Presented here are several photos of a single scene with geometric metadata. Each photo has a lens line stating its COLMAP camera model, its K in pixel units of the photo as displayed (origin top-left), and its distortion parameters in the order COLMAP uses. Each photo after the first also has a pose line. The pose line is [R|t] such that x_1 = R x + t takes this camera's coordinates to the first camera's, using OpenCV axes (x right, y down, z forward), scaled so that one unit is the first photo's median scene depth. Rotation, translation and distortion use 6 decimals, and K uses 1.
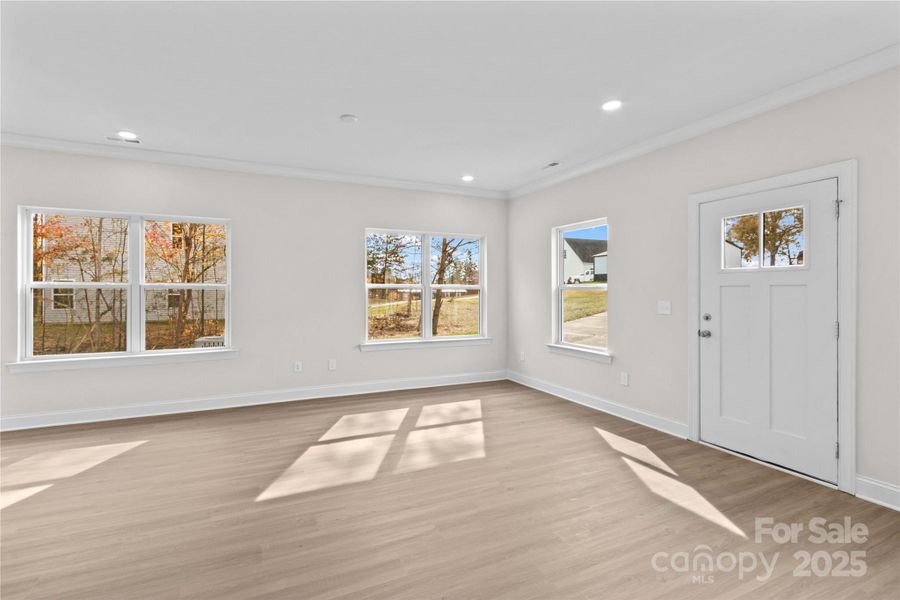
lens RADIAL K [[416.7, 0, 422.4], [0, 416.7, 291.3], [0, 0, 1]] dist [0.003505, 0.000440]
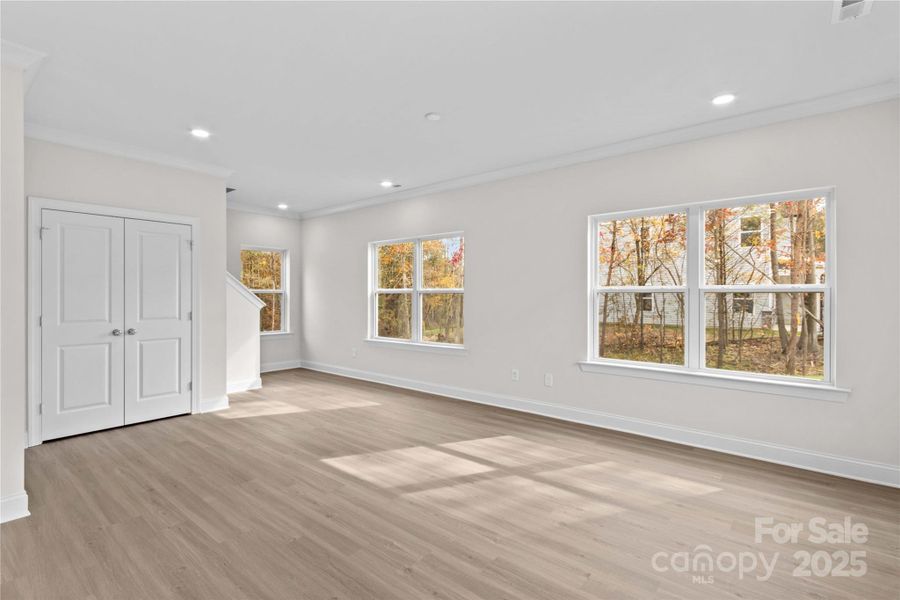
lens RADIAL K [[434.2, 0, 437.8], [0, 434.2, 295.8], [0, 0, 1]] dist [0.002137, 0.000003]
pose [[0.422049, 0.003640, -0.906566, 0.694950], [-0.001288, 0.999993, 0.003416, -0.003033], [0.906572, -0.000274, 0.422051, 0.555239]]
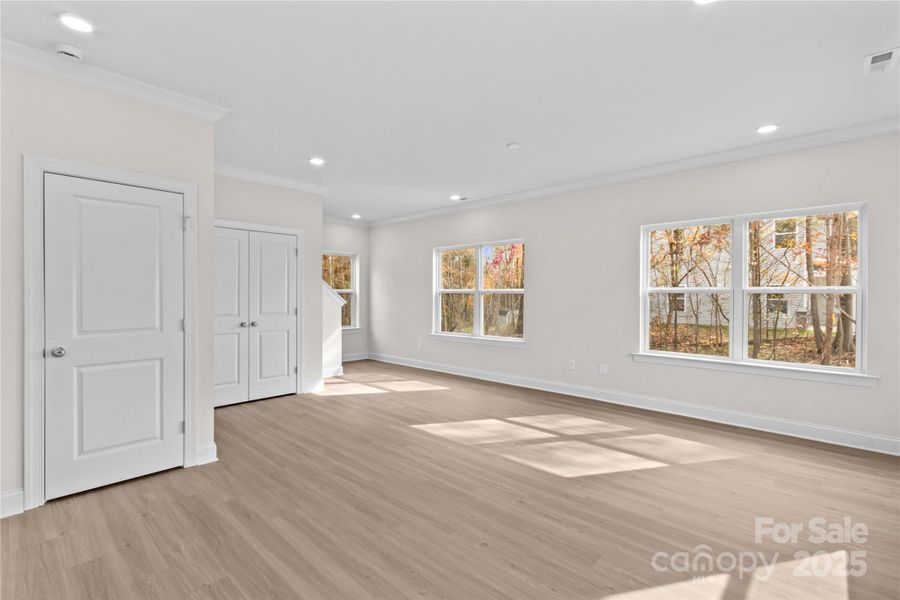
lens RADIAL K [[423.1, 0, 437.3], [0, 423.1, 298.0], [0, 0, 1]] dist [-0.001268, -0.000007]
pose [[0.365177, 0.009446, -0.930890, 0.791512], [-0.004098, 0.999955, 0.008539, -0.001020], [0.930929, 0.000696, 0.365199, 0.355492]]
